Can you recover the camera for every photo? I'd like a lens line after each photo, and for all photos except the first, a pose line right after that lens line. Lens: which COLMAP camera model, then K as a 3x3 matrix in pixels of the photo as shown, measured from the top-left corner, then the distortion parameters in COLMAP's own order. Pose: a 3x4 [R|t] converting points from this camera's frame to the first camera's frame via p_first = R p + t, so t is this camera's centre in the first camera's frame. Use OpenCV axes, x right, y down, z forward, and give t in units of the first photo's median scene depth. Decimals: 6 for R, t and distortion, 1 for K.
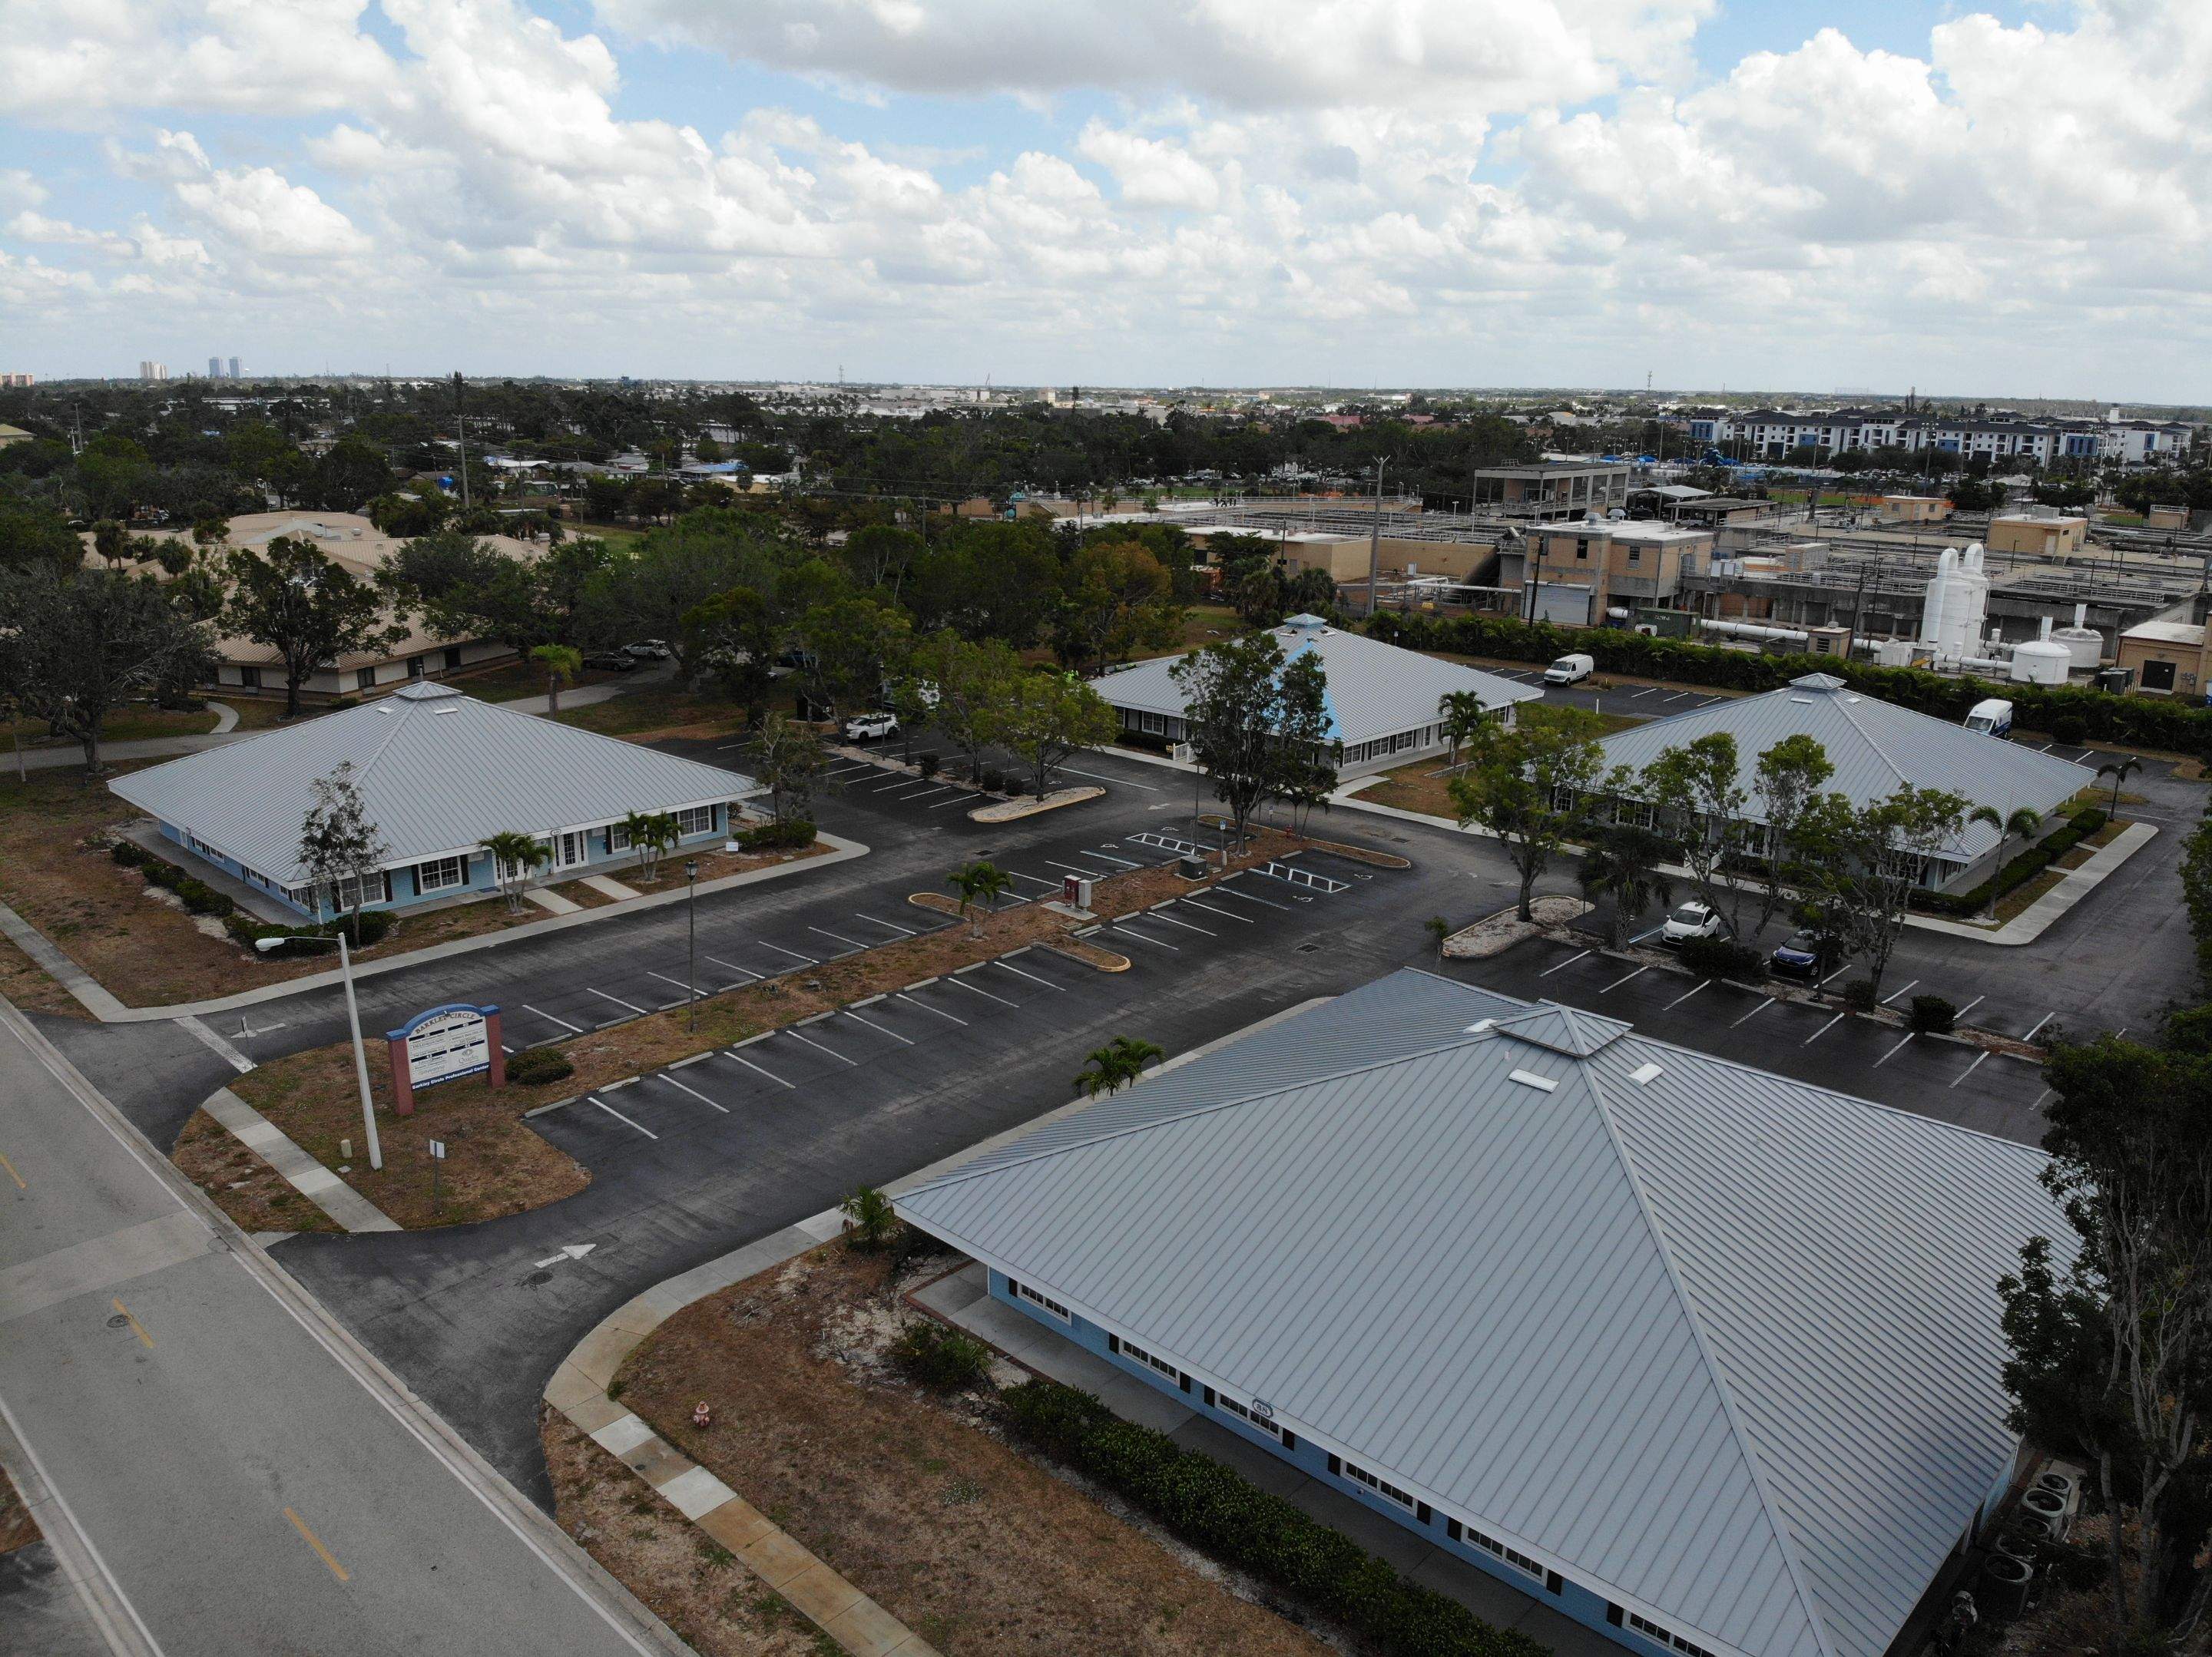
lens RADIAL K [[1622.4, 0, 1091.0], [0, 1622.4, 824.9], [0, 0, 1]] dist [0.091724, -0.203412]
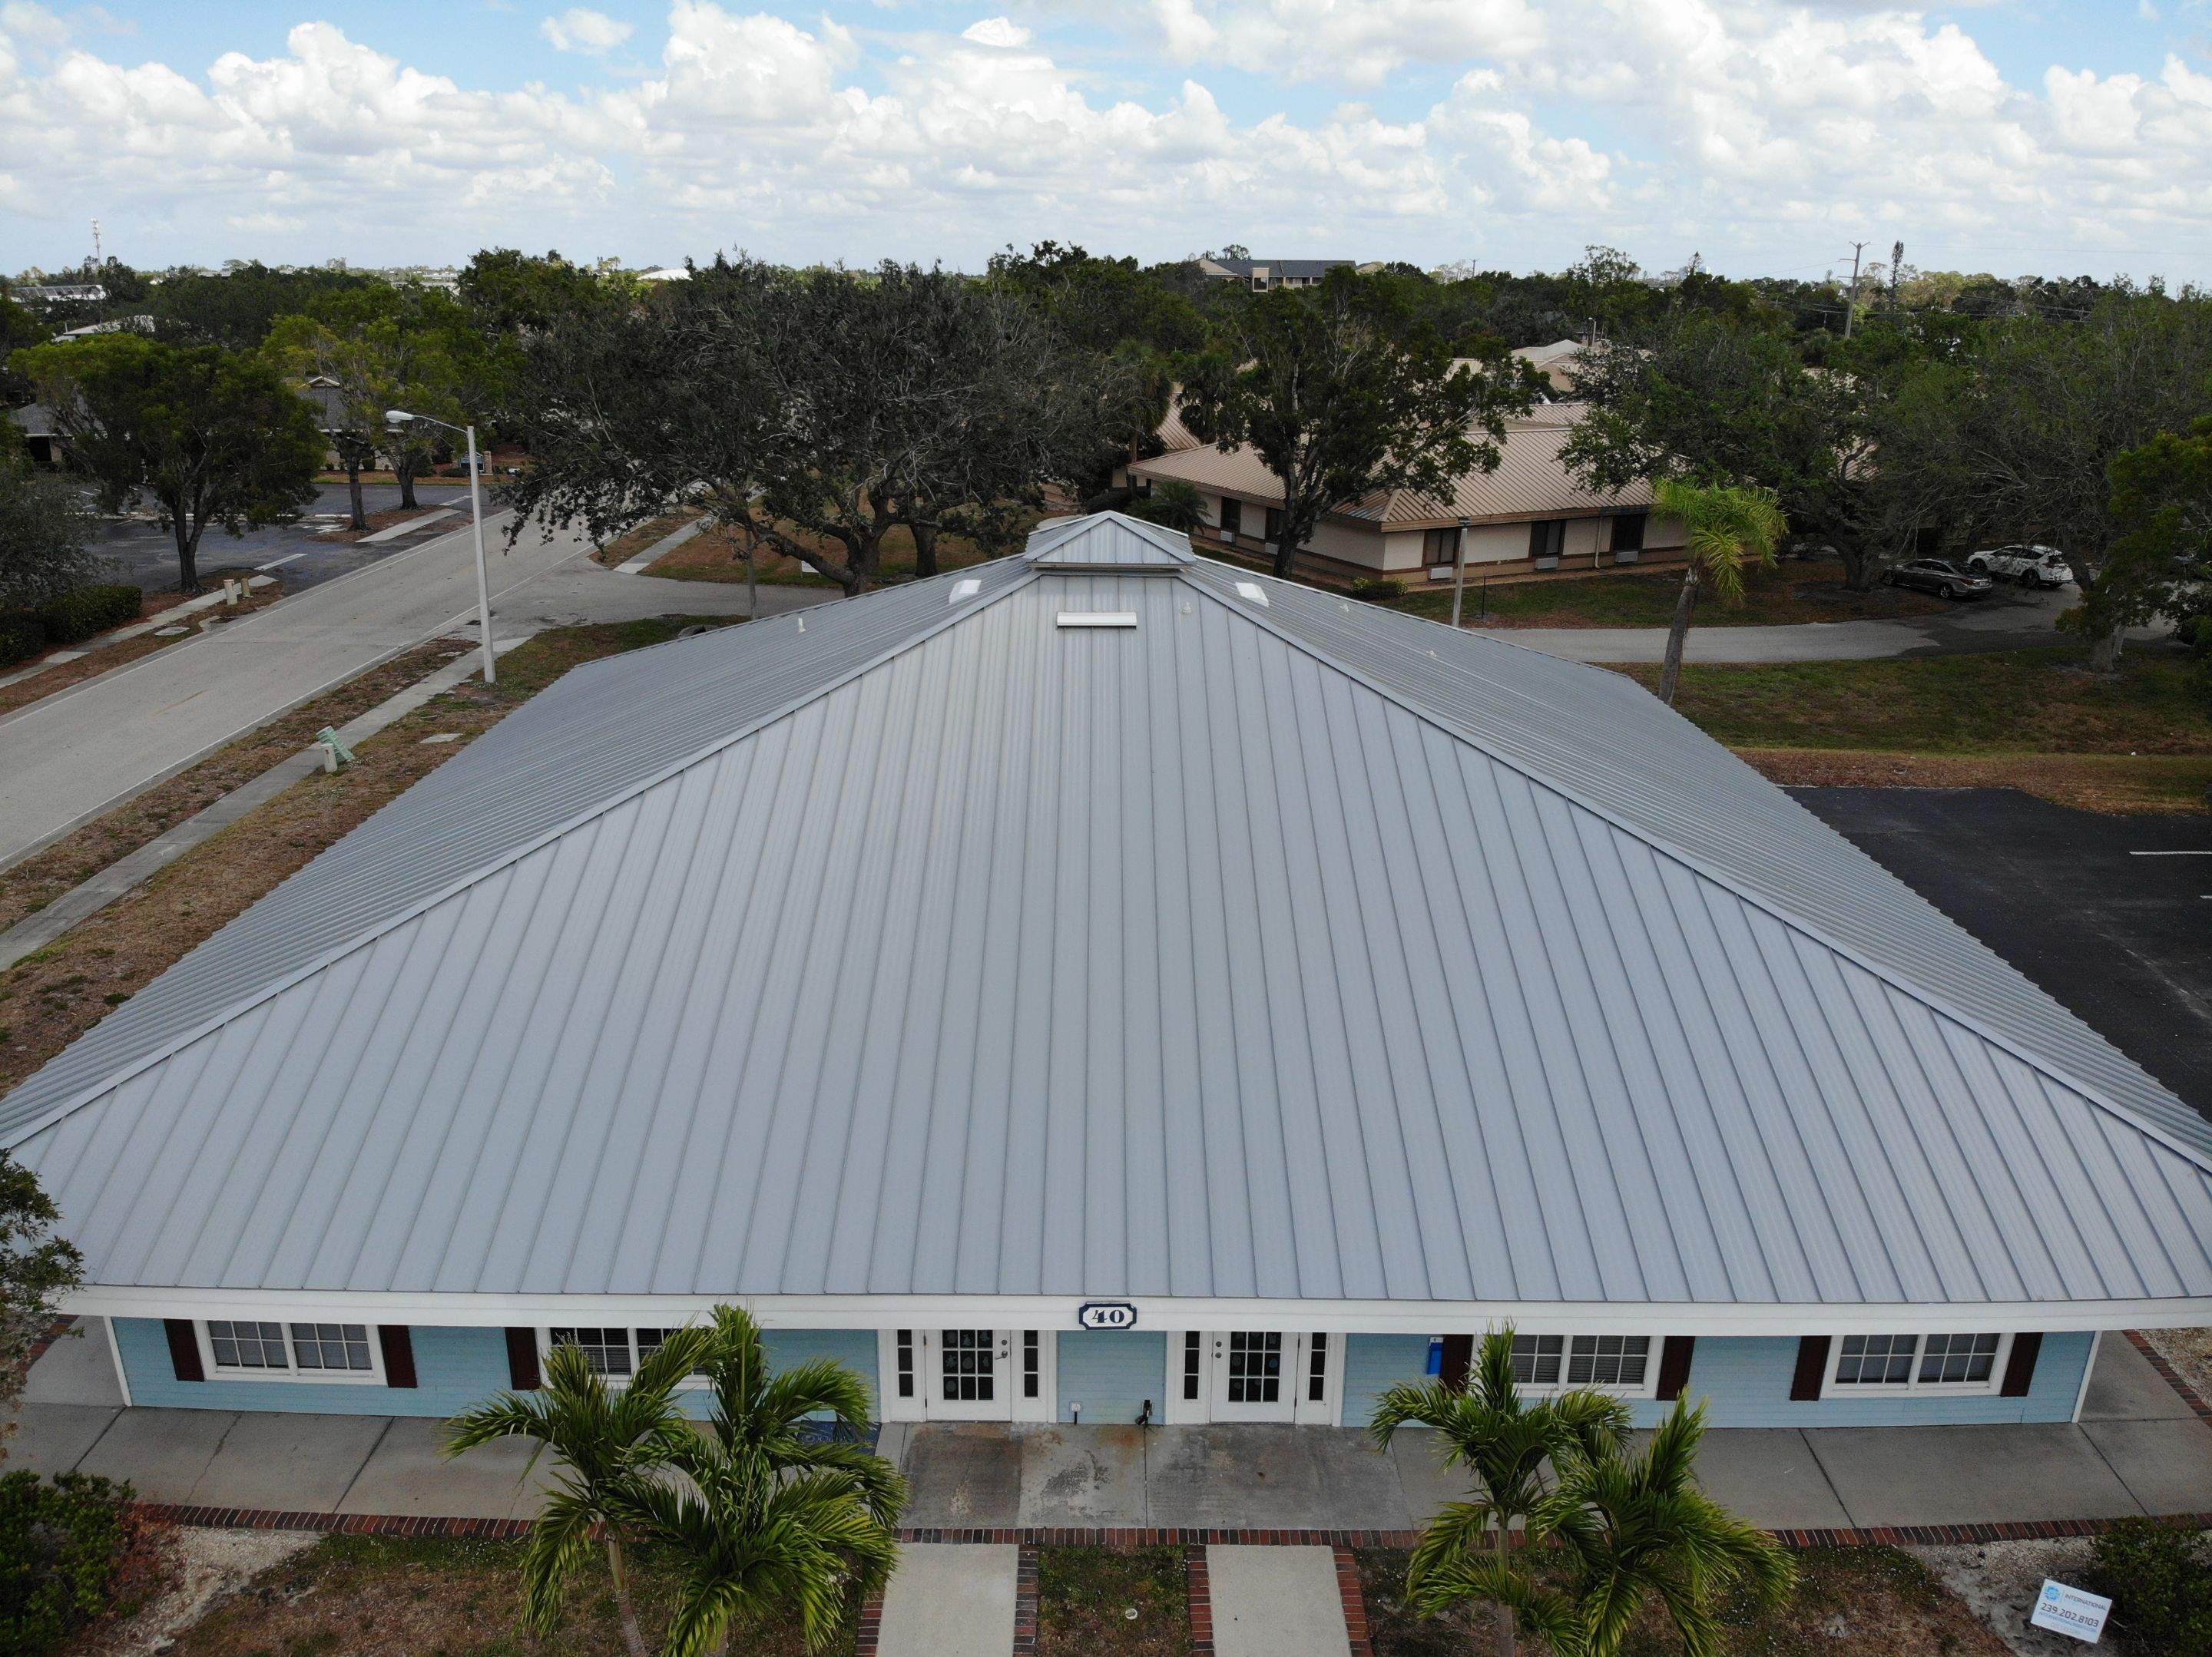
lens RADIAL K [[1622.4, 0, 1091.0], [0, 1622.4, 824.9], [0, 0, 1]] dist [0.091724, -0.203412]
pose [[0.691417, 0.226066, -0.686175, -0.126528], [-0.192122, 0.973117, 0.127012, -0.045717], [0.696442, 0.044012, 0.716263, 0.520630]]
